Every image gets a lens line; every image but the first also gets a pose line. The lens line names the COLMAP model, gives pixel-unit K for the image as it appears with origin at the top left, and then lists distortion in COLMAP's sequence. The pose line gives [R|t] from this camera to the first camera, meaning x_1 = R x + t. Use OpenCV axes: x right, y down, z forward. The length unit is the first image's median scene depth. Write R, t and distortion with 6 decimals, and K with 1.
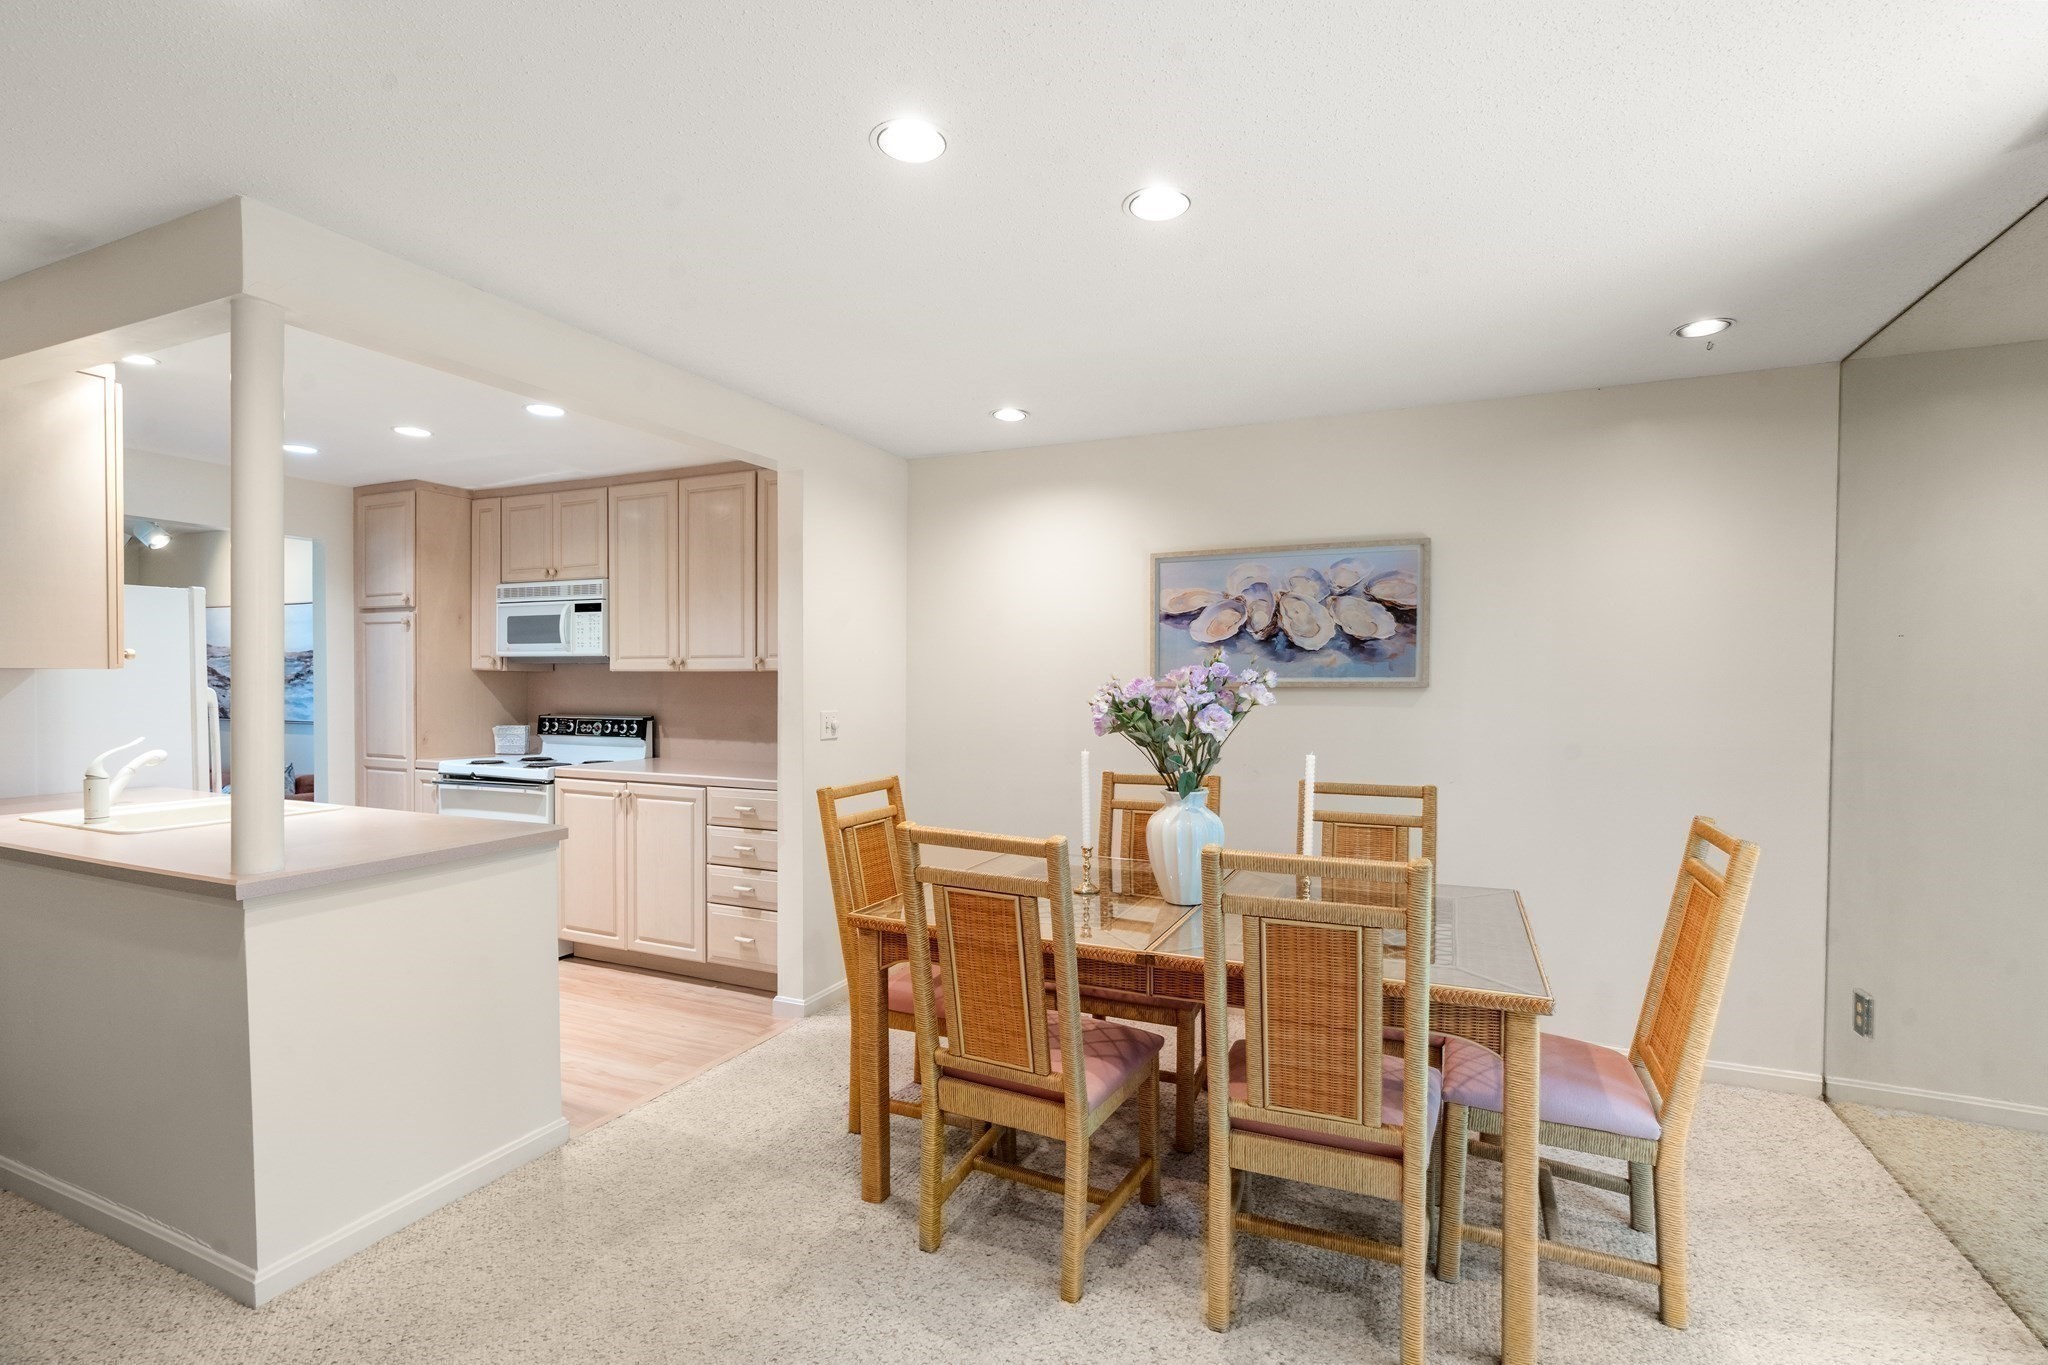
lens RADIAL K [[939.7, 0, 1037.0], [0, 939.7, 694.3], [0, 0, 1]] dist [-0.012756, 0.000189]
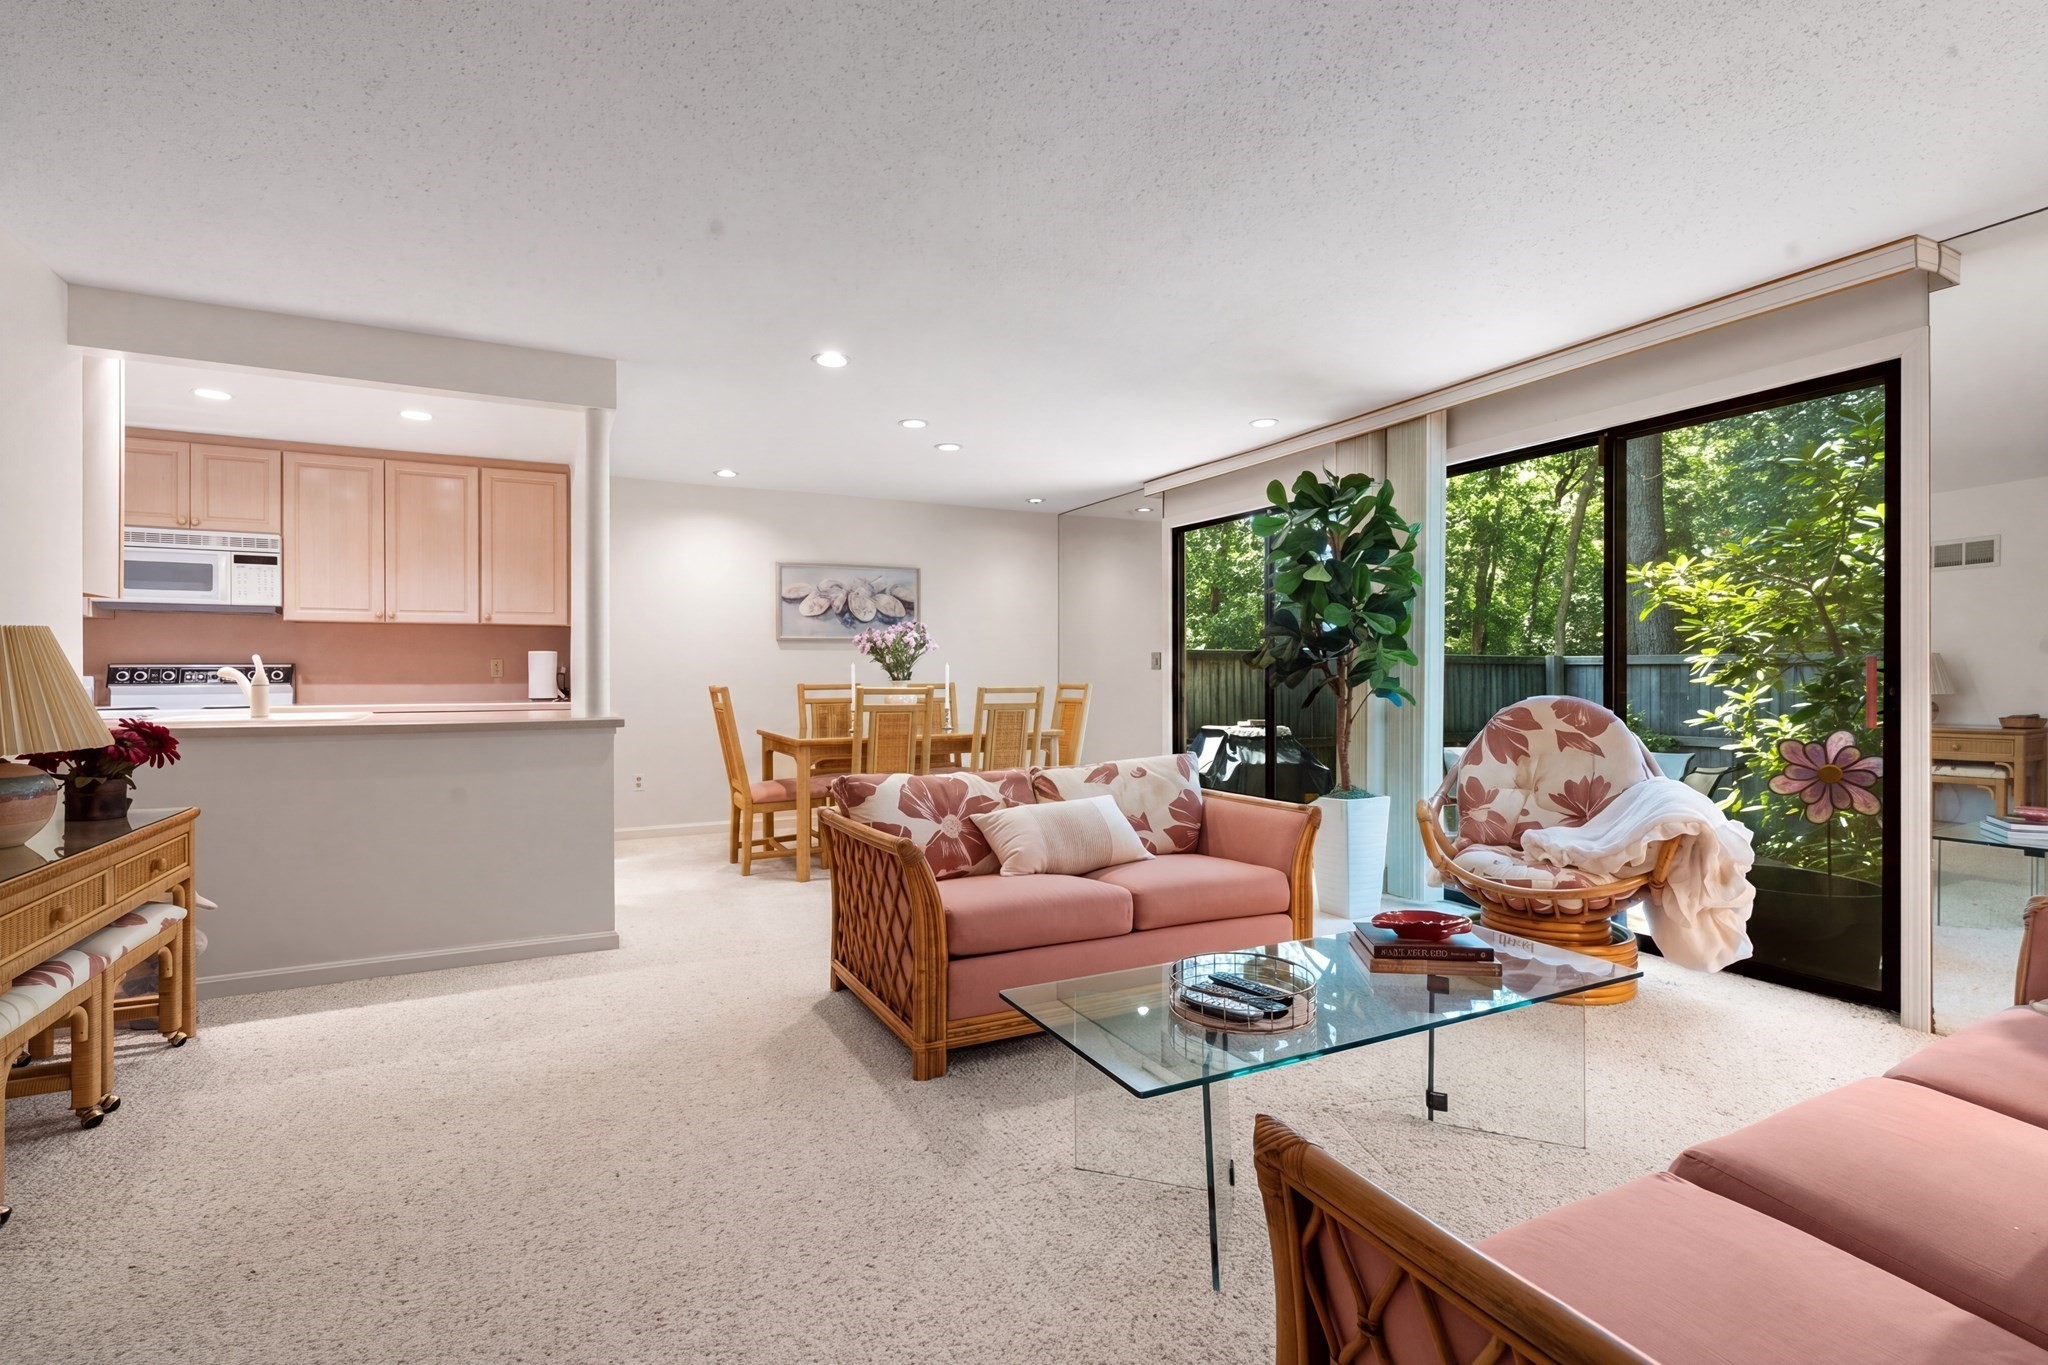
lens RADIAL K [[939.7, 0, 1037.0], [0, 939.7, 694.3], [0, 0, 1]] dist [-0.012756, 0.000189]
pose [[0.630217, -0.025997, 0.775983, -0.918537], [0.012311, 0.999648, 0.023492, 0.057686], [-0.776321, -0.005252, 0.630316, -0.446919]]
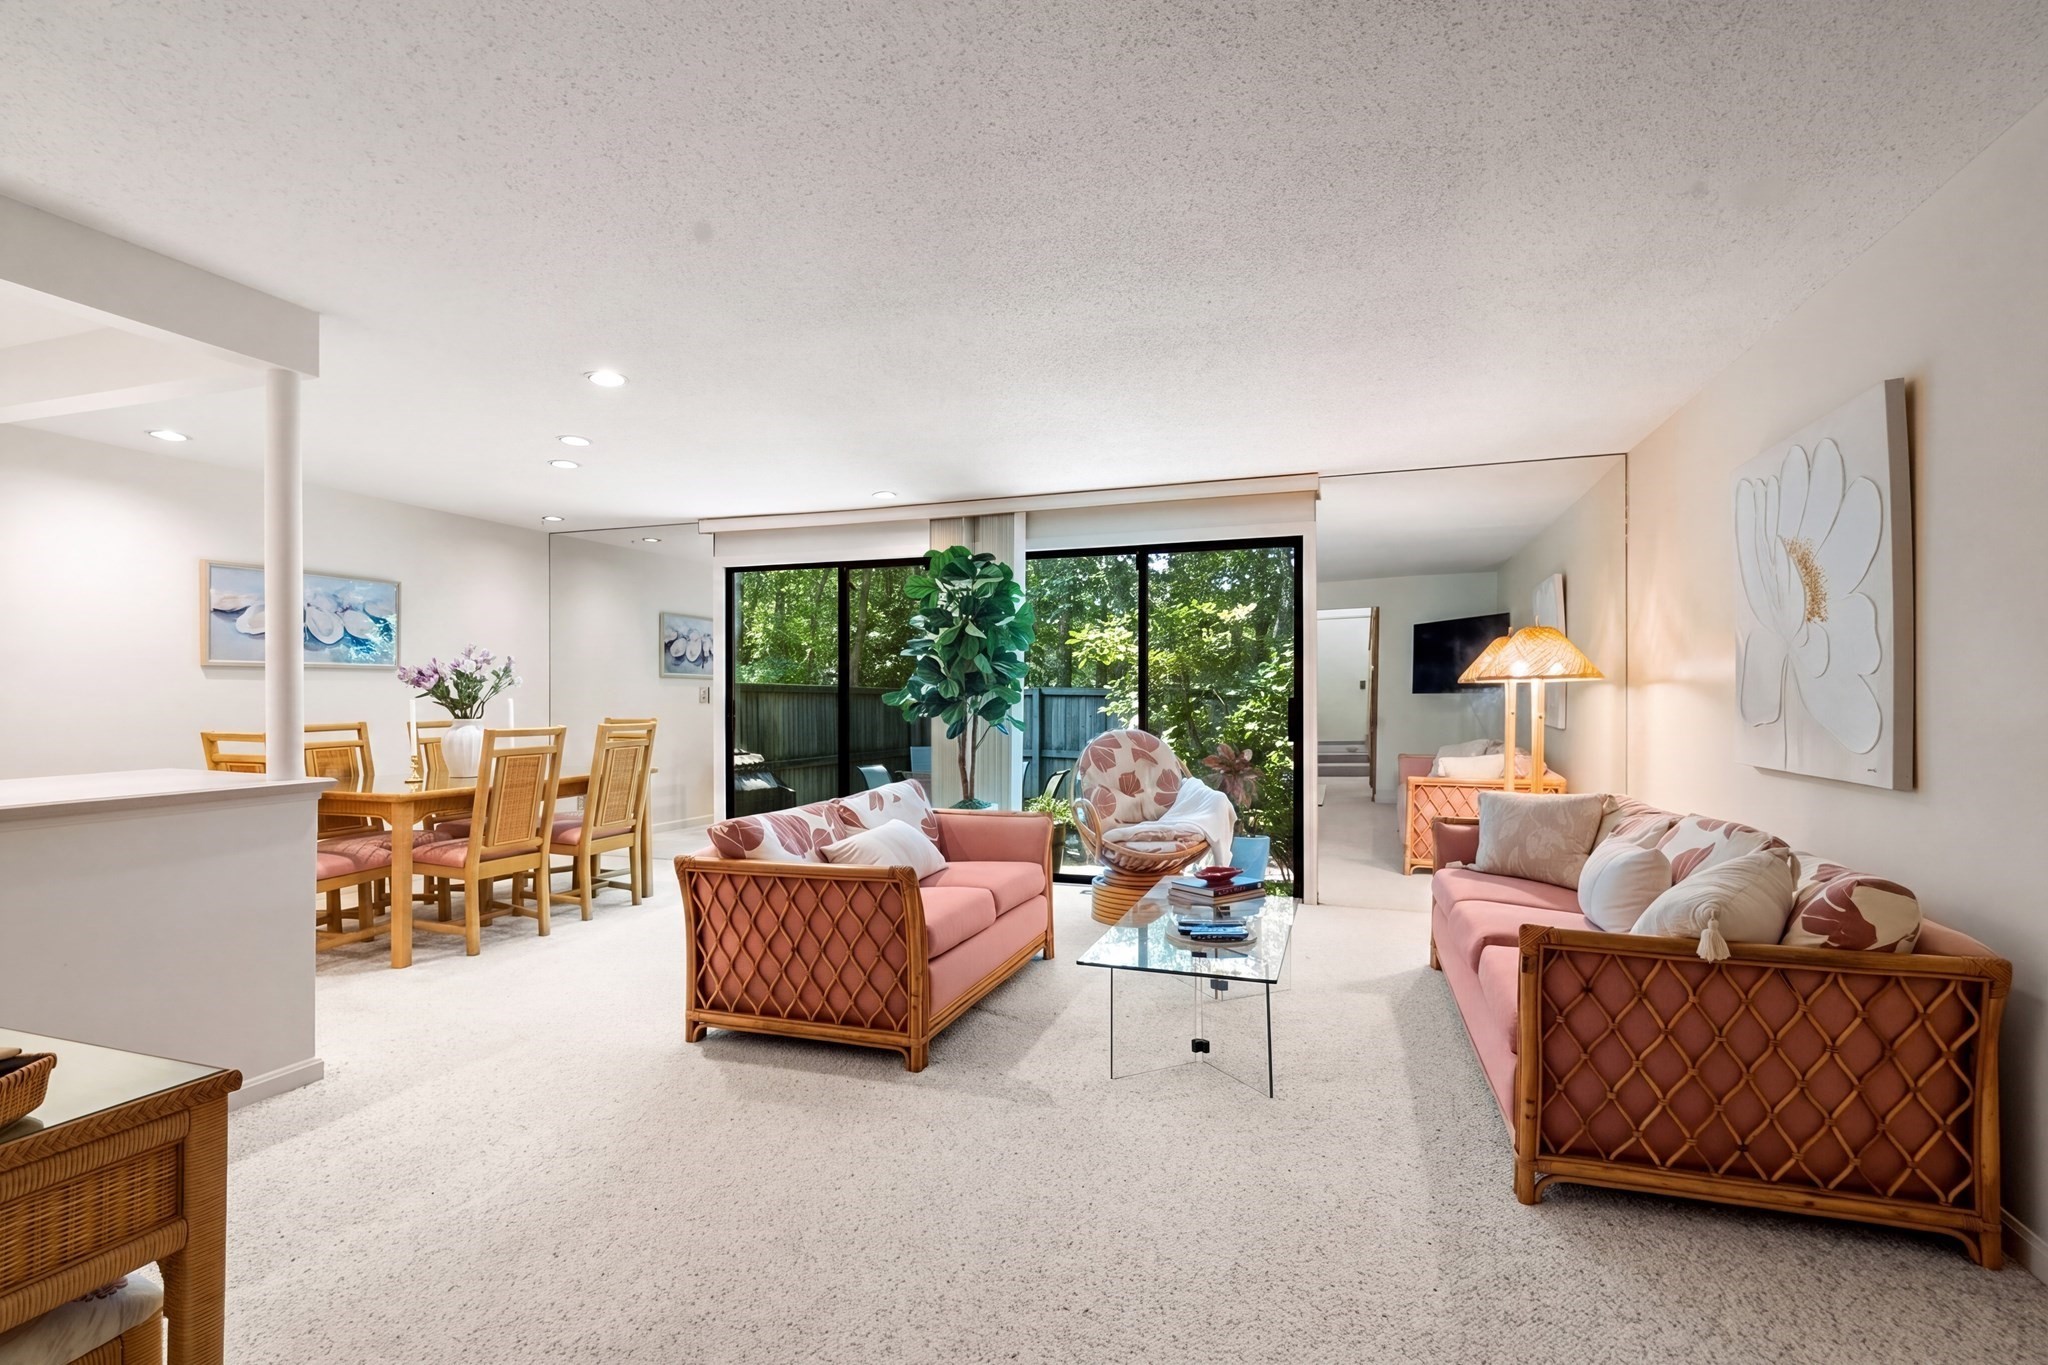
lens RADIAL K [[939.7, 0, 1037.0], [0, 939.7, 694.3], [0, 0, 1]] dist [-0.012756, 0.000189]
pose [[-0.086582, -0.003828, 0.996237, -1.227589], [0.009603, 0.999943, 0.004677, 0.035679], [-0.996198, 0.009972, -0.086540, 0.000259]]
